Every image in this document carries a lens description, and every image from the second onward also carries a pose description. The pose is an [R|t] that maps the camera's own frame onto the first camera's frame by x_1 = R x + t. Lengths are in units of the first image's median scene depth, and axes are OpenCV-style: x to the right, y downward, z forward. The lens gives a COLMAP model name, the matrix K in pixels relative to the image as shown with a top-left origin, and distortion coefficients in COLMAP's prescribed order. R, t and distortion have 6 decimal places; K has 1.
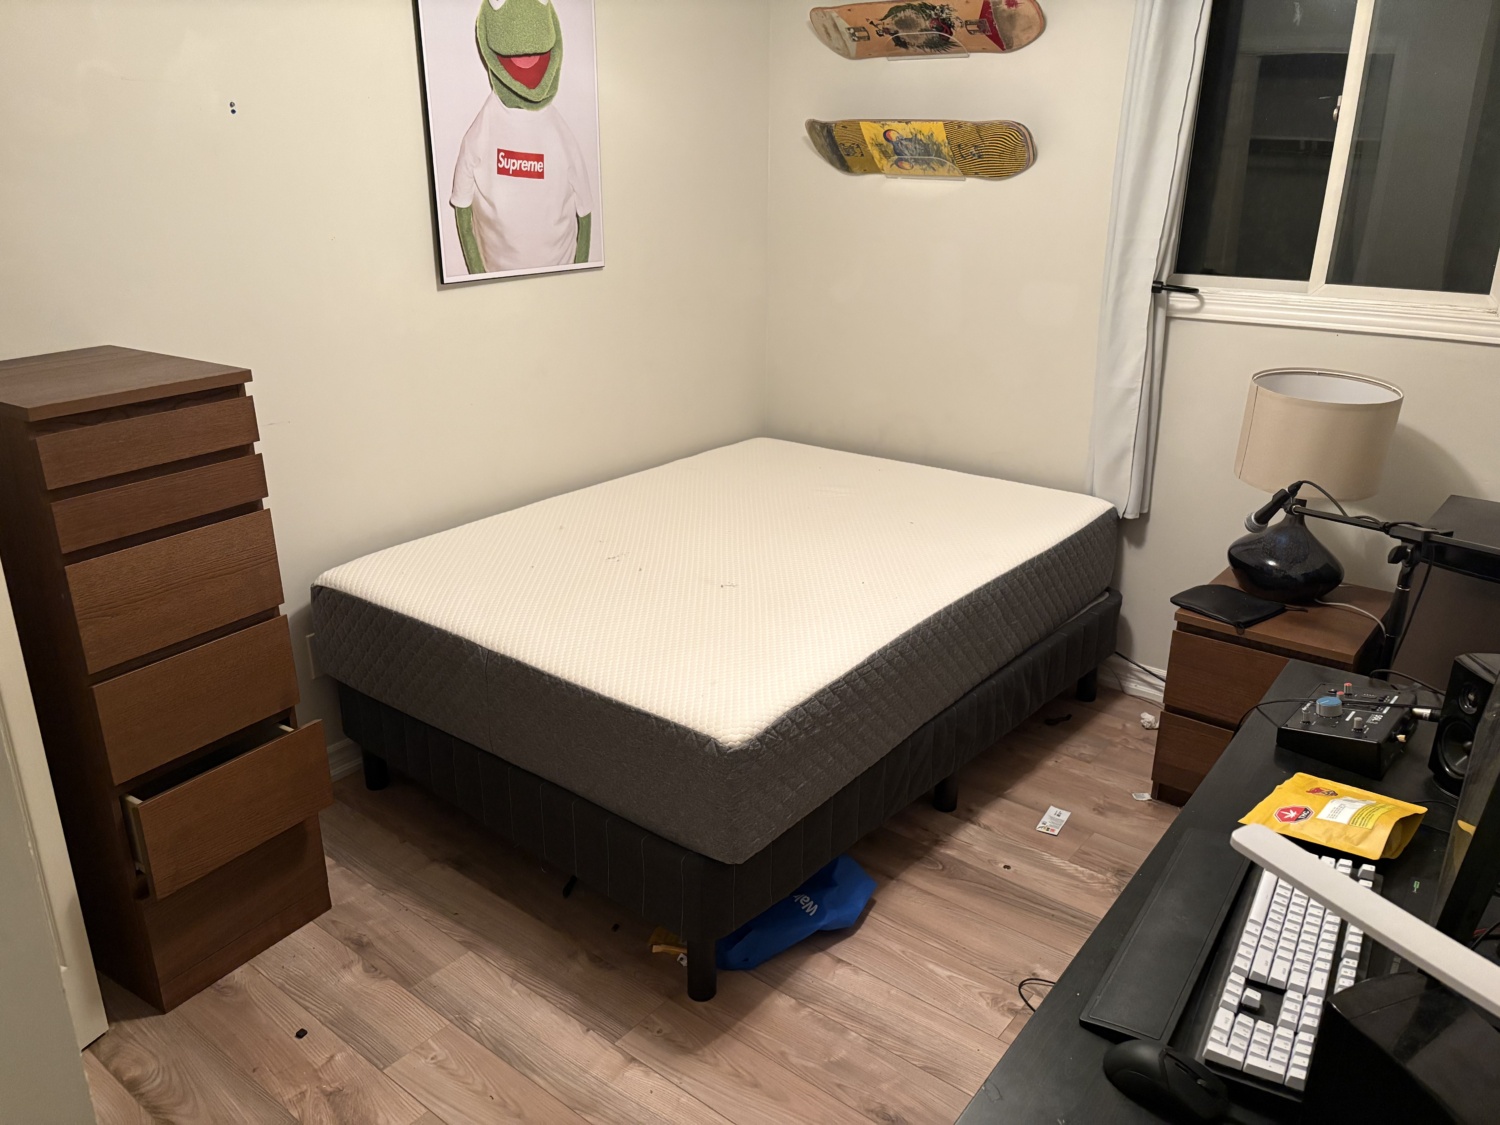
lens RADIAL K [[1129.4, 0, 744.8], [0, 1129.4, 569.7], [0, 0, 1]] dist [0.009077, -0.001413]
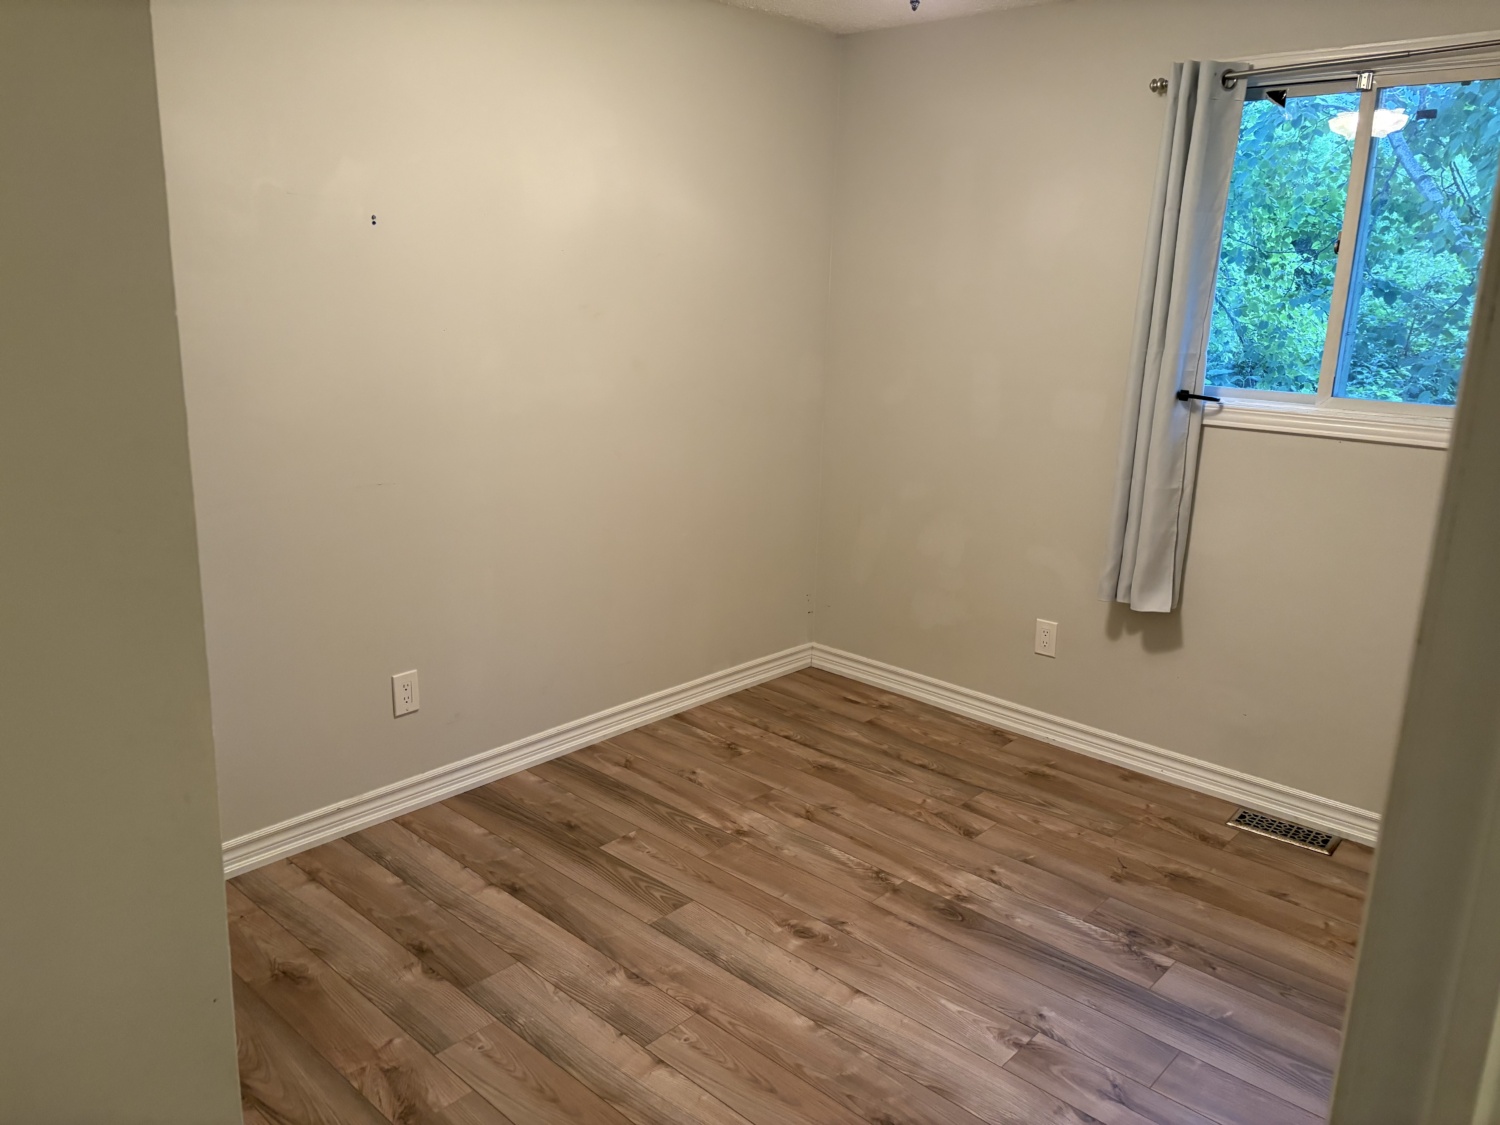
lens RADIAL K [[1129.4, 0, 740.6], [0, 1129.4, 547.2], [0, 0, 1]] dist [0.009077, -0.001413]
pose [[0.997132, 0.039408, -0.064620, 0.027479], [-0.047059, 0.991474, -0.121513, 0.068026], [0.059280, 0.124205, 0.990484, -0.128888]]
